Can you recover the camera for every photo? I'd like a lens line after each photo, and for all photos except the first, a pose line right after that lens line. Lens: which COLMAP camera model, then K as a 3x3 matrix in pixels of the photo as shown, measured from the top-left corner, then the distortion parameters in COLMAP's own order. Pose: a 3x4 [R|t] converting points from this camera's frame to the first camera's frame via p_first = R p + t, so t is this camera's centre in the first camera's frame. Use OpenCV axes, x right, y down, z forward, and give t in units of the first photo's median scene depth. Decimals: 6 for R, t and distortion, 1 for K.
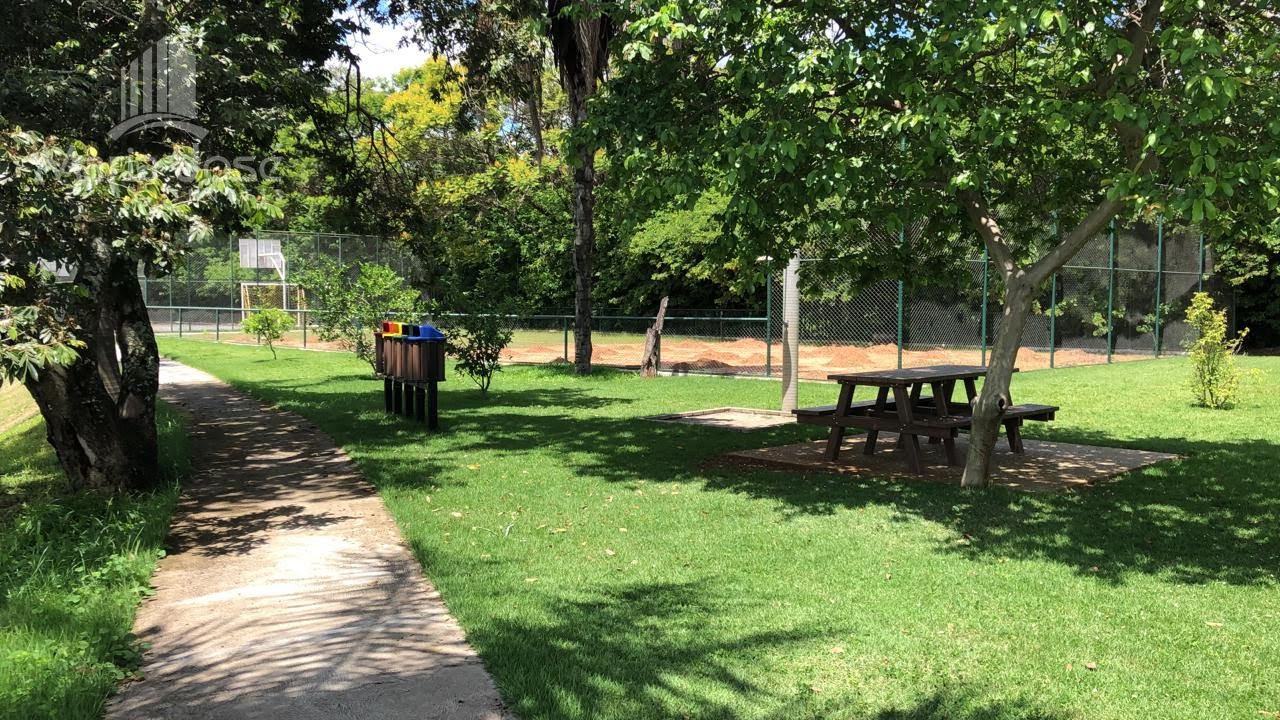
lens RADIAL K [[1101.8, 0, 638.9], [0, 1101.8, 358.7], [0, 0, 1]] dist [0.053240, -0.097204]
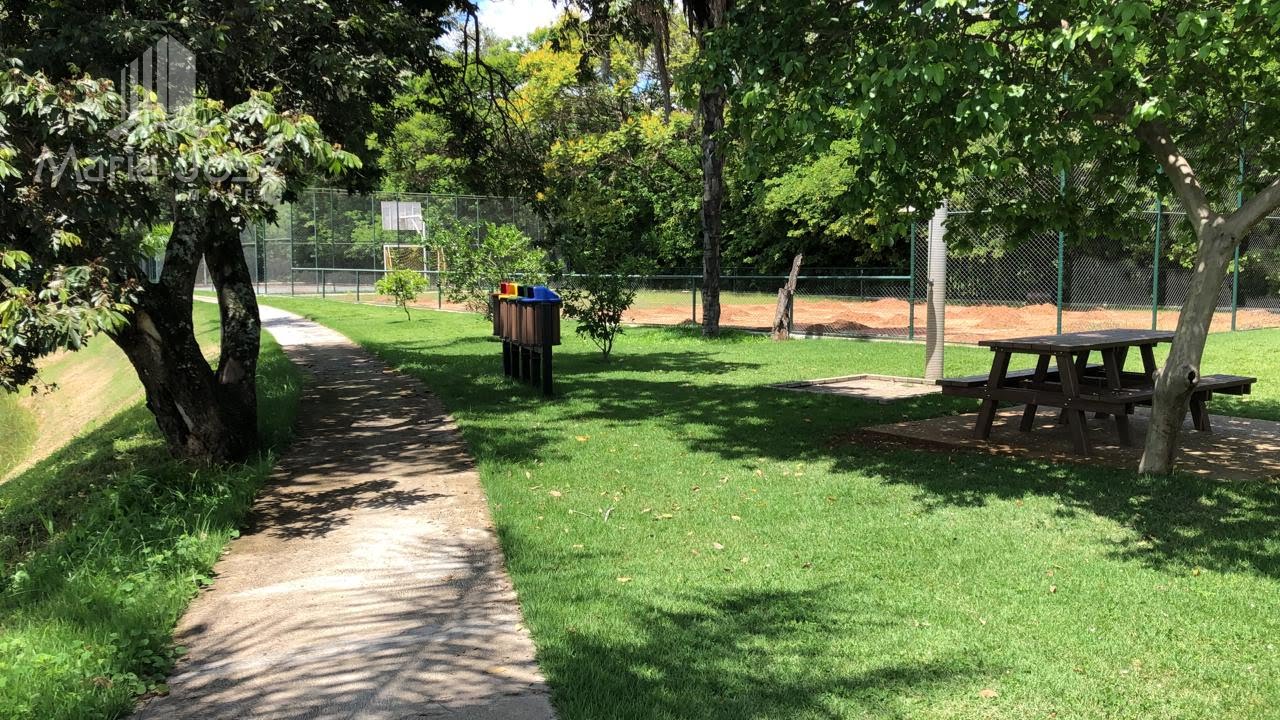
lens RADIAL K [[1101.8, 0, 636.9], [0, 1101.8, 361.7], [0, 0, 1]] dist [0.053240, -0.097204]
pose [[0.991936, 0.004992, -0.126642, 0.015739], [-0.000072, 0.999246, 0.038820, -0.003189], [0.126740, -0.038497, 0.991189, 0.107095]]
